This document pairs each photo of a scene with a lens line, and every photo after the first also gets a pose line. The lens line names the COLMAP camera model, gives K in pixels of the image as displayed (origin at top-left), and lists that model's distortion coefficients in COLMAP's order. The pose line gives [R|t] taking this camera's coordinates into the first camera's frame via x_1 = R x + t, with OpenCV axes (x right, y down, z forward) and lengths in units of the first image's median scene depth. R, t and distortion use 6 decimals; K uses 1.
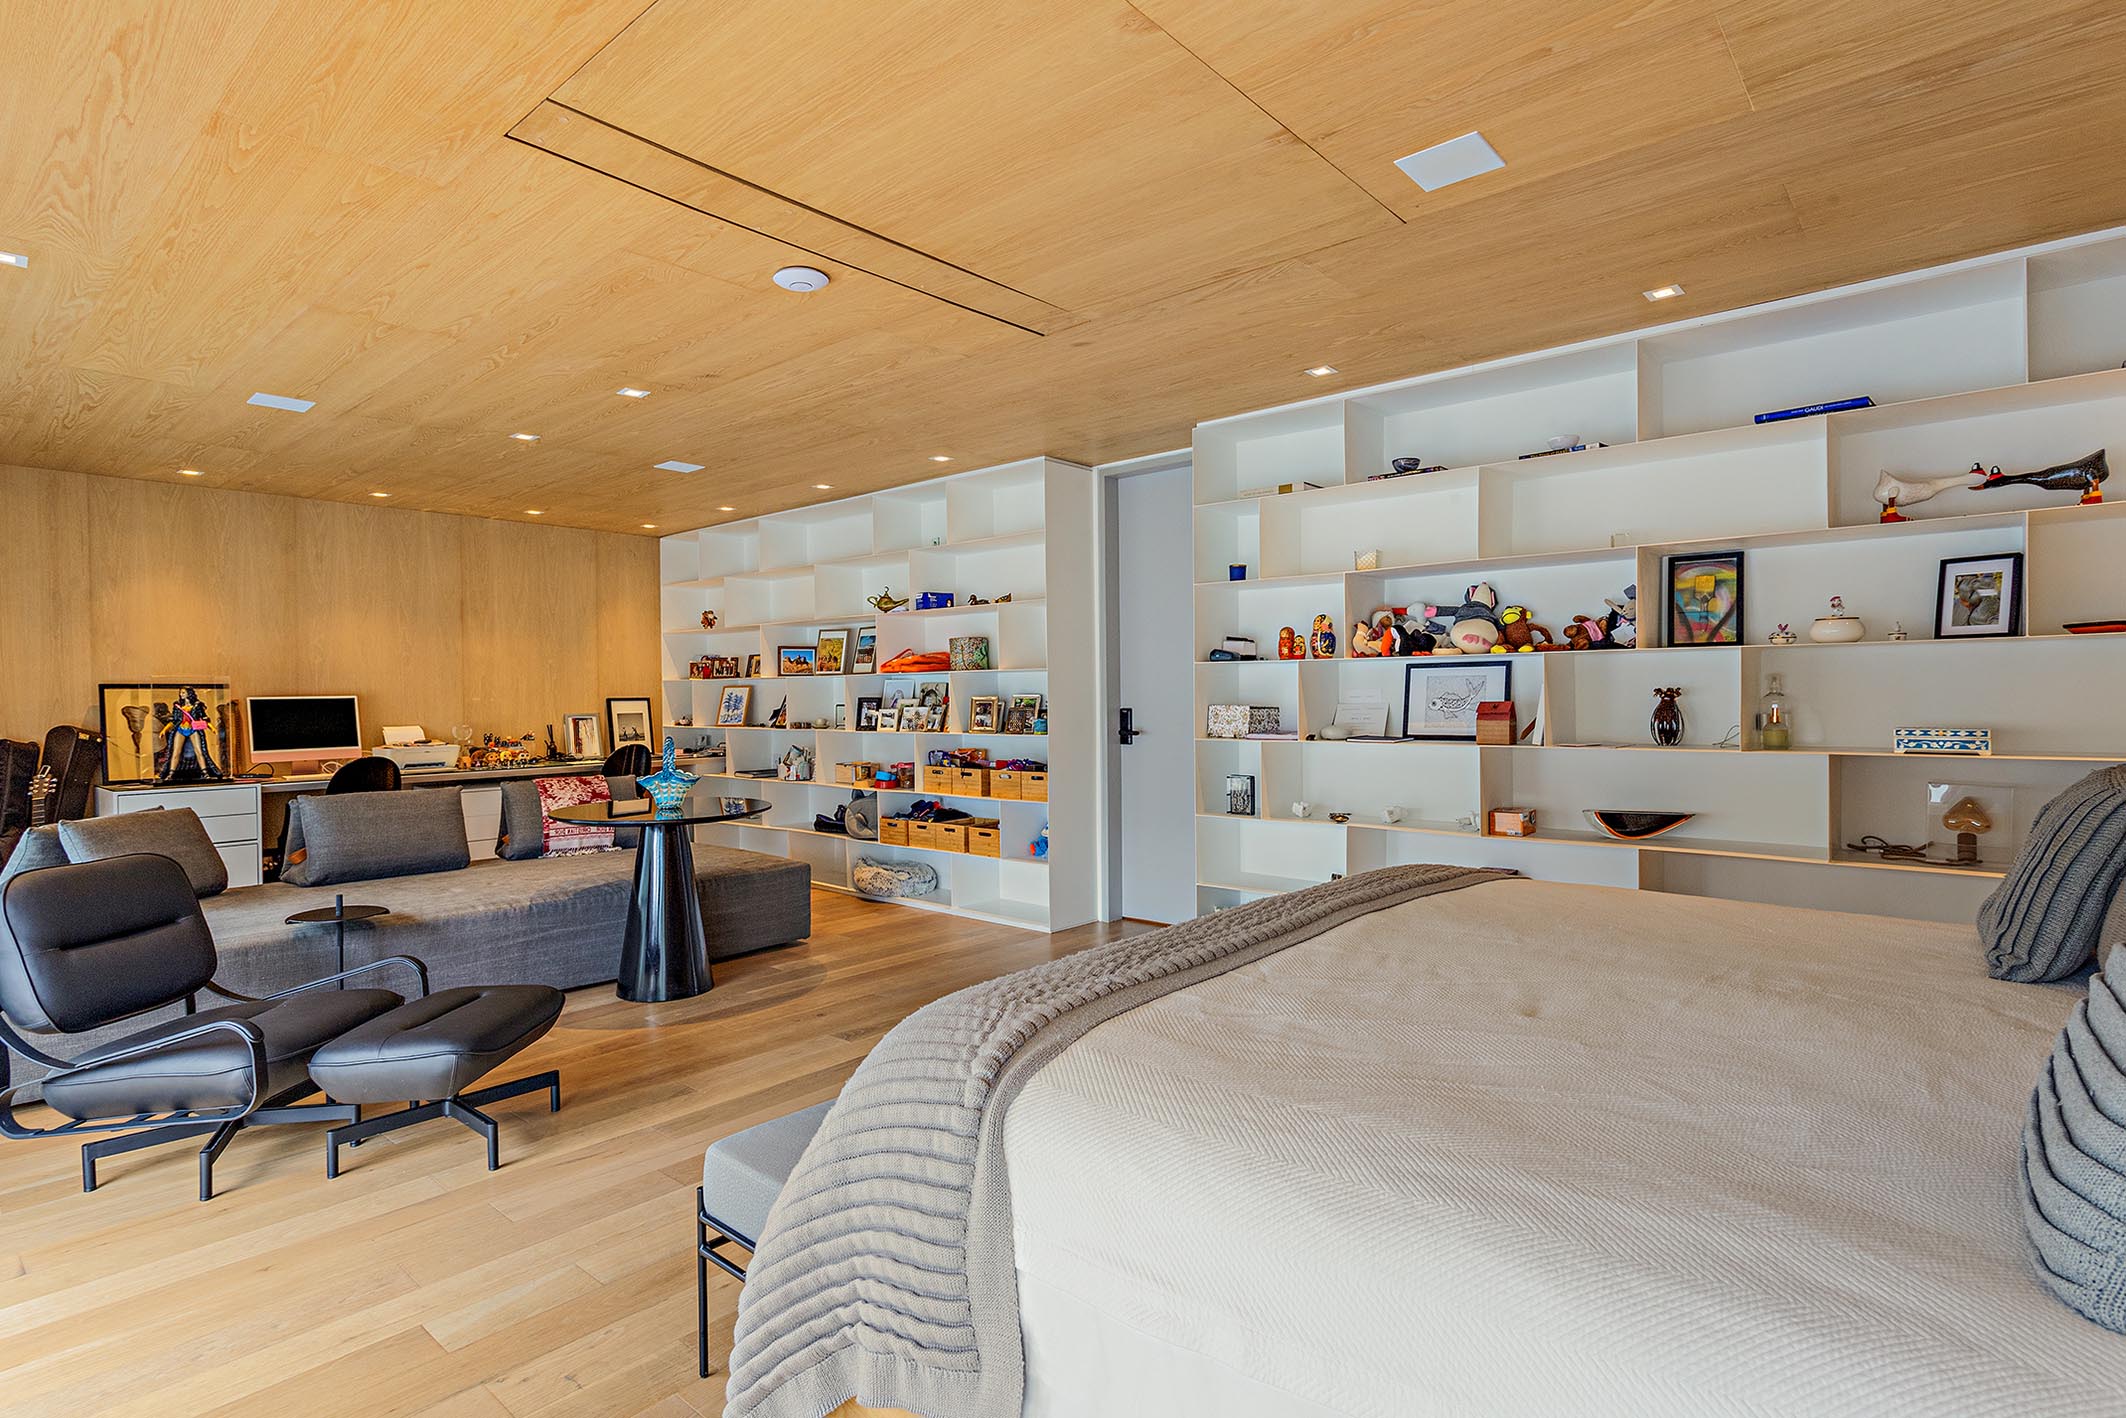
lens RADIAL K [[1038.7, 0, 1068.2], [0, 1038.7, 706.9], [0, 0, 1]] dist [-0.000448, 0.000069]
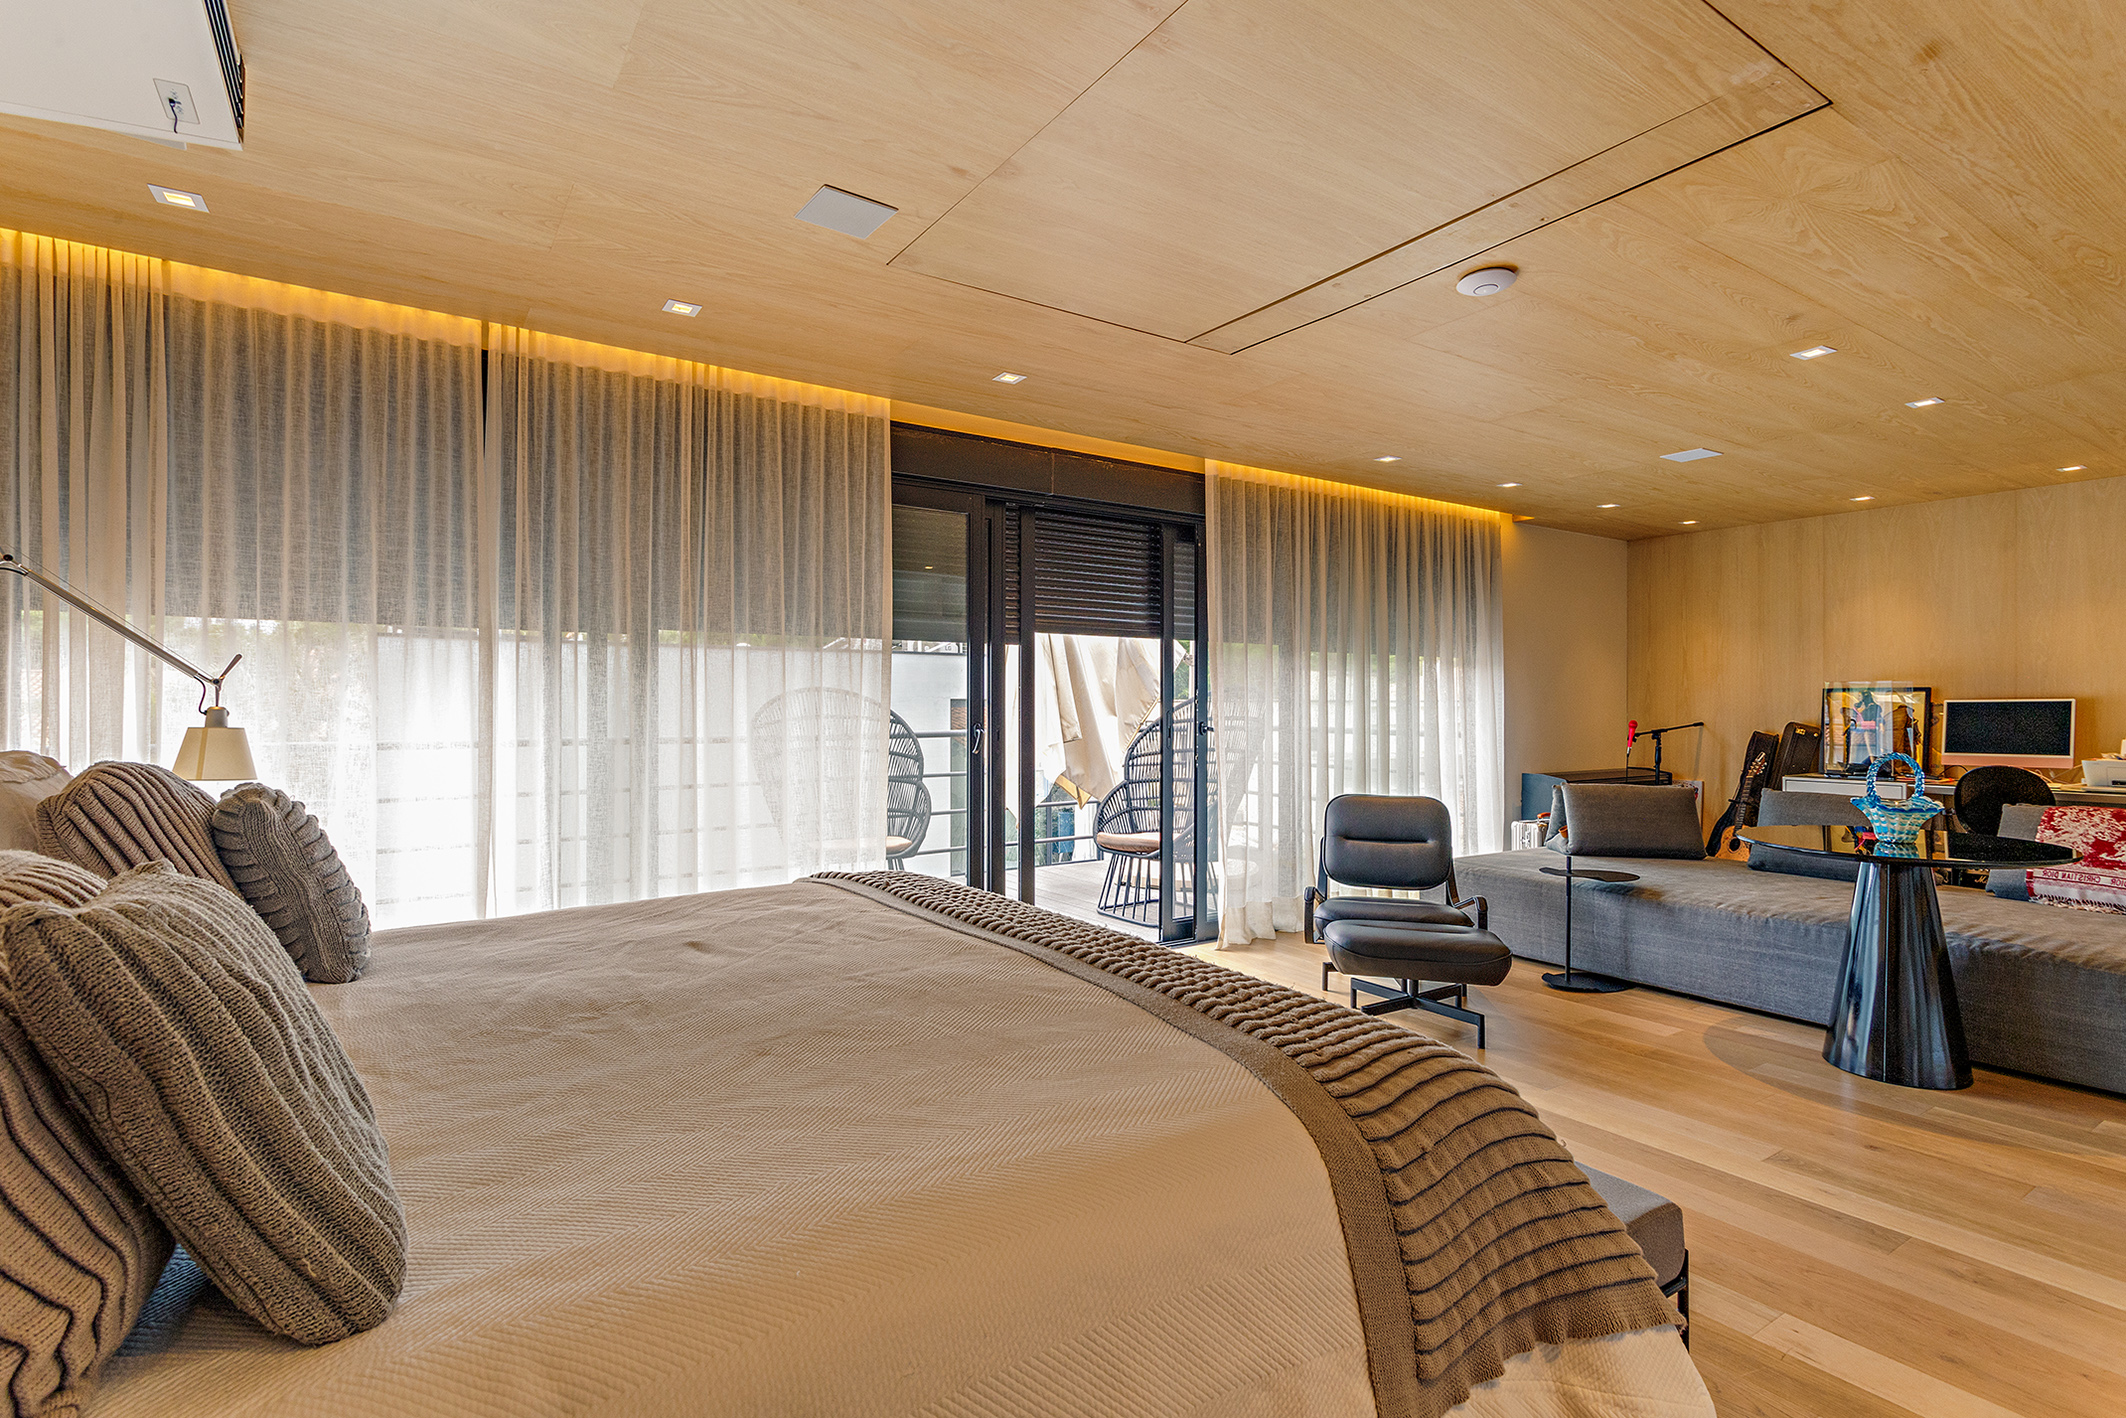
lens RADIAL K [[1038.7, 0, 1117.2], [0, 1038.7, 695.5], [0, 0, 1]] dist [-0.000448, 0.000069]
pose [[-0.231872, 0.001971, -0.972744, 0.572208], [-0.014112, 0.999886, 0.005390, -0.011656], [0.972644, 0.014977, -0.231818, 0.647861]]
